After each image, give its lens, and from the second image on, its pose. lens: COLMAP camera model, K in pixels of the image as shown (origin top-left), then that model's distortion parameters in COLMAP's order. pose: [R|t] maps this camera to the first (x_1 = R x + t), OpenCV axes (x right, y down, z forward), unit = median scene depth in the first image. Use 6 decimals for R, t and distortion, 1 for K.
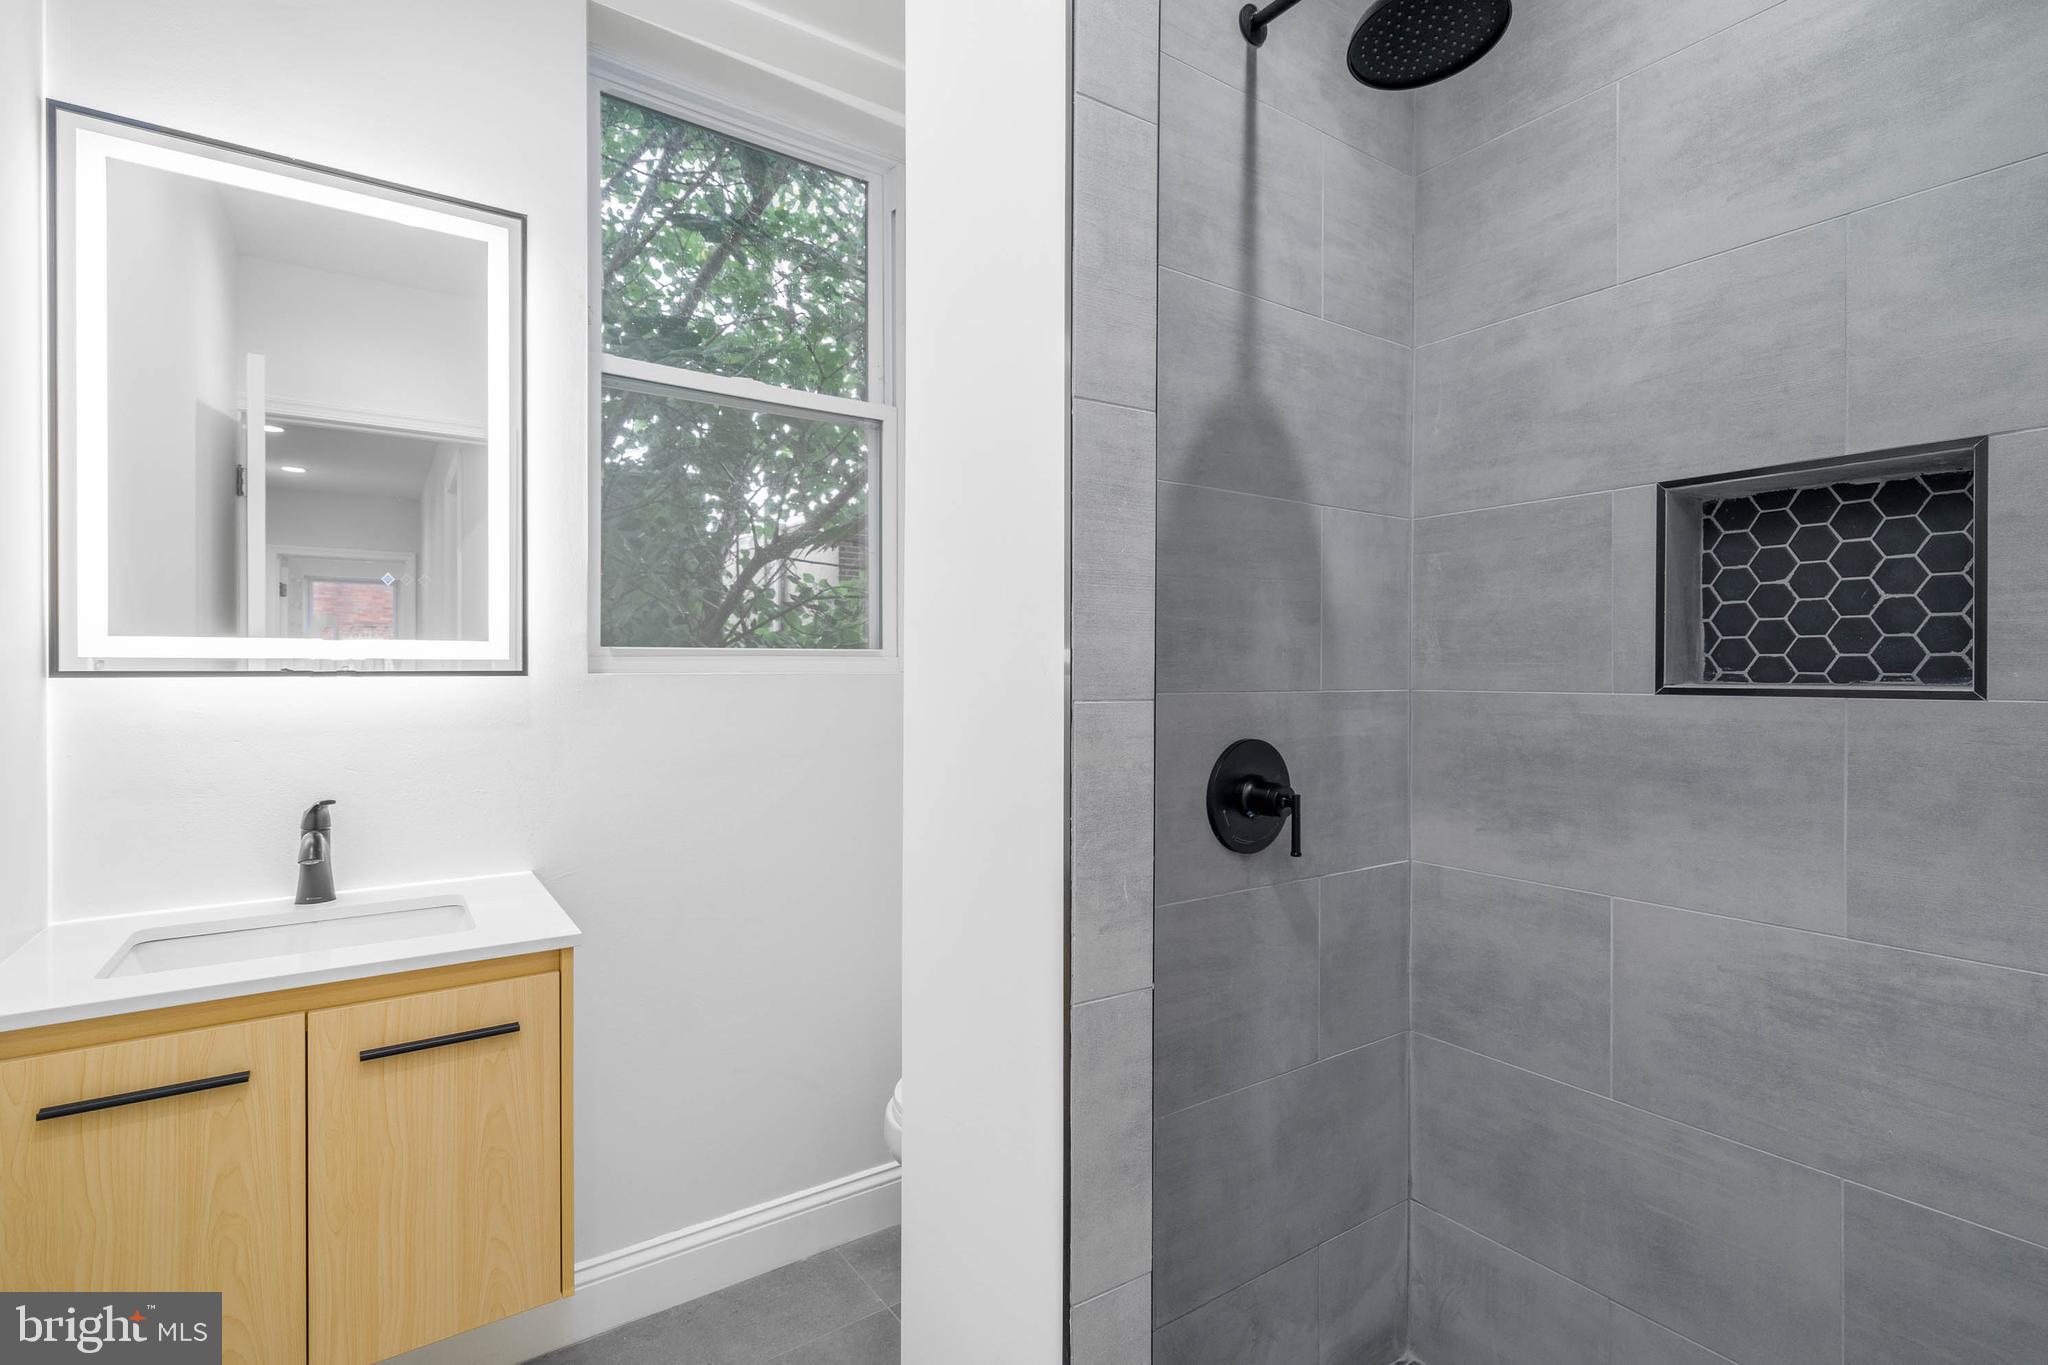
lens RADIAL K [[942.5, 0, 1019.9], [0, 942.5, 676.2], [0, 0, 1]] dist [-0.001525, 0.001295]
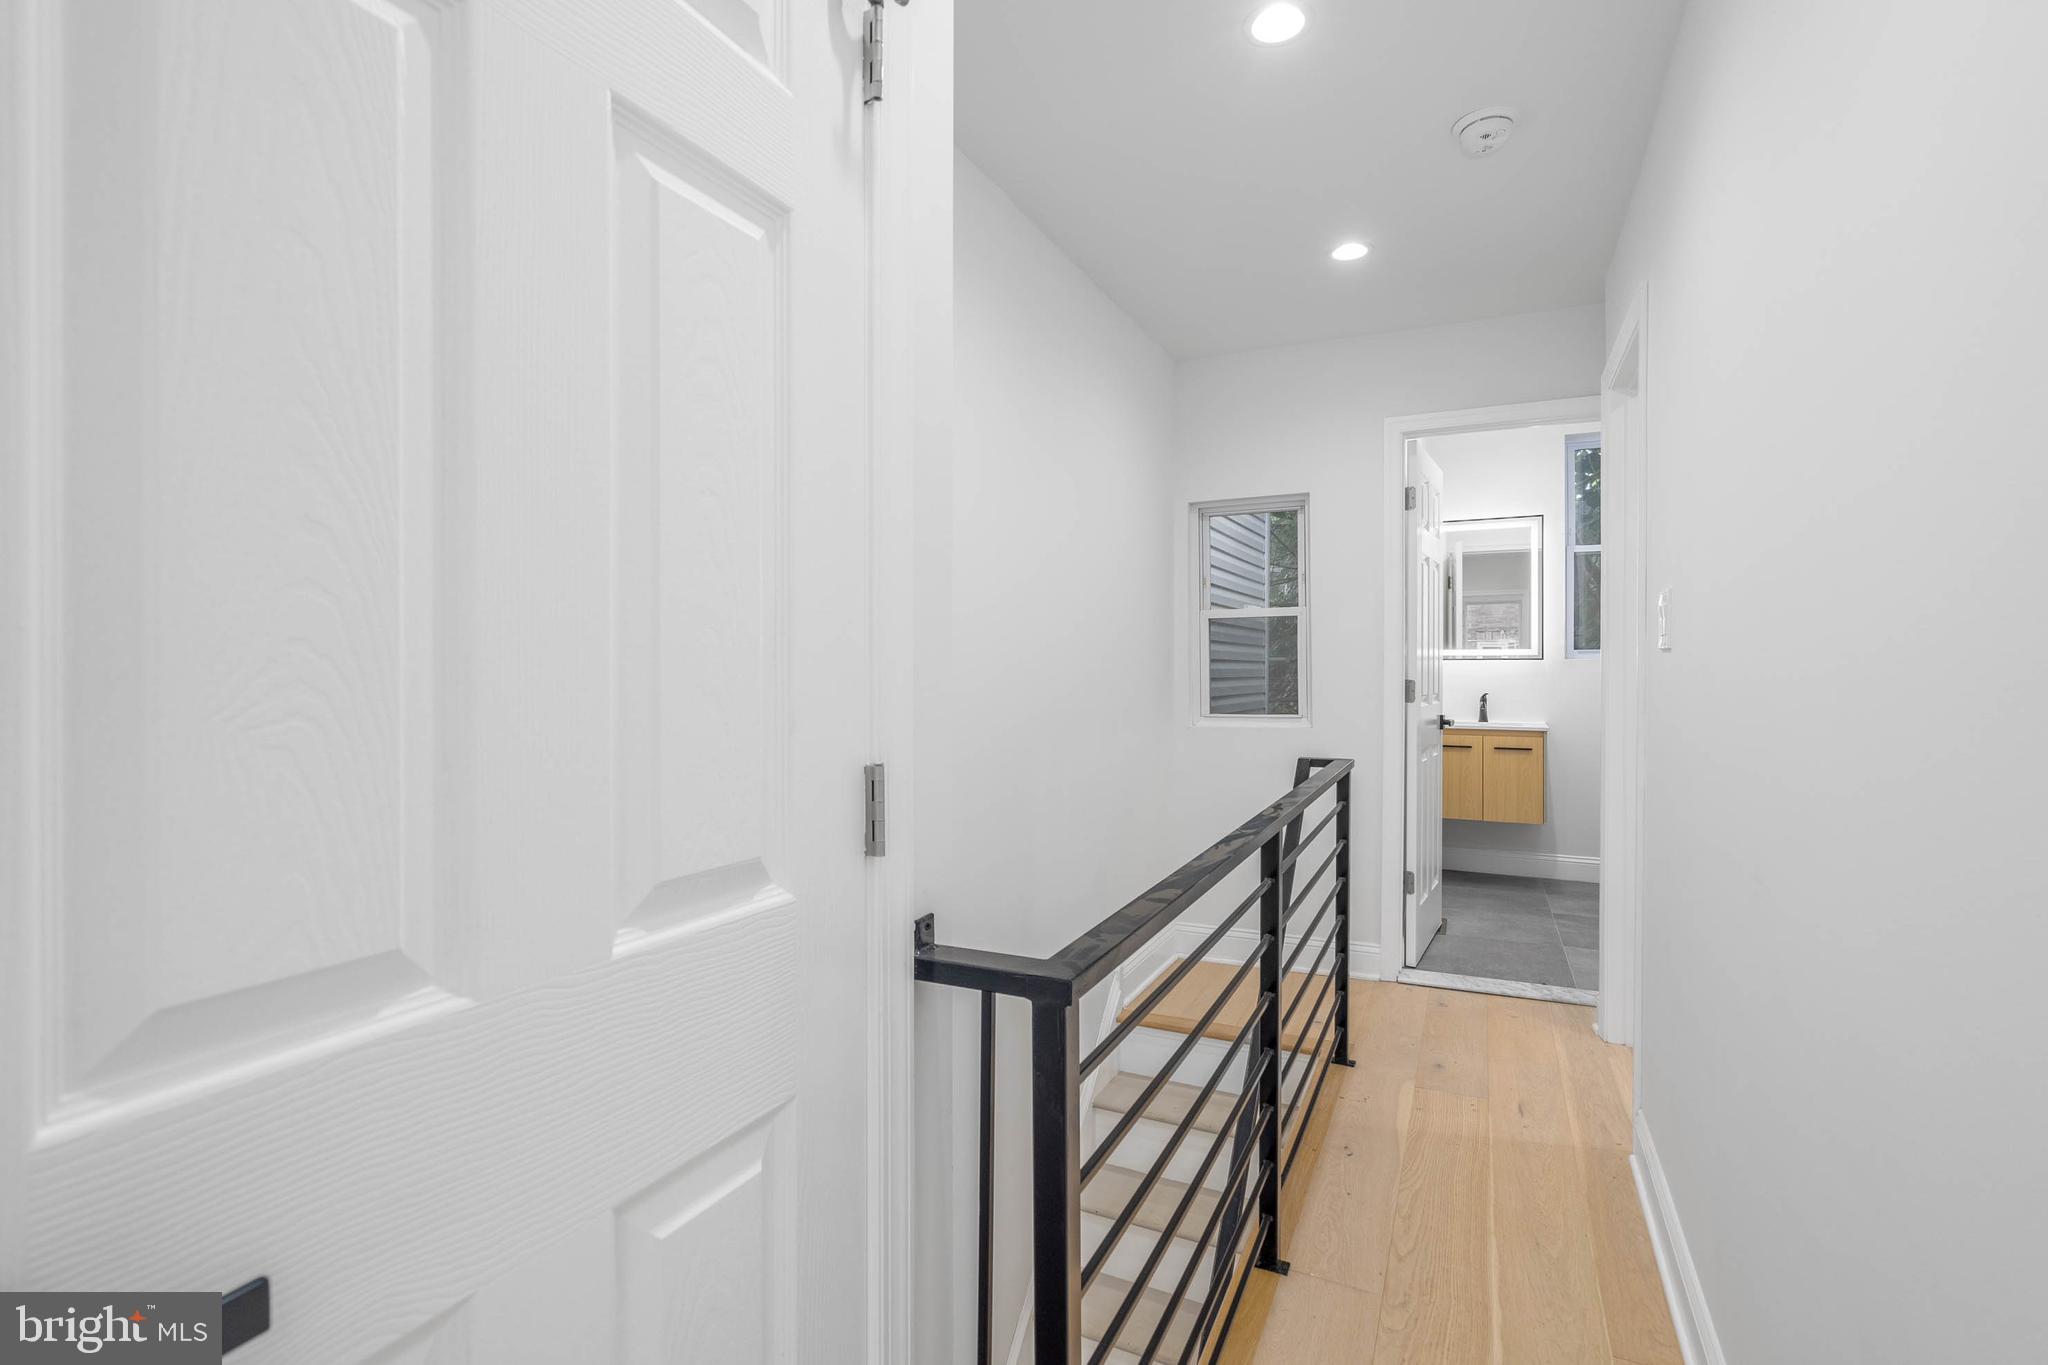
lens RADIAL K [[942.5, 0, 1019.9], [0, 942.5, 676.2], [0, 0, 1]] dist [-0.001525, 0.001295]
pose [[0.474769, 0.001207, -0.880110, 1.477550], [-0.002642, 0.999997, -0.000054, 0.062031], [0.880107, 0.002351, 0.474770, -2.119020]]
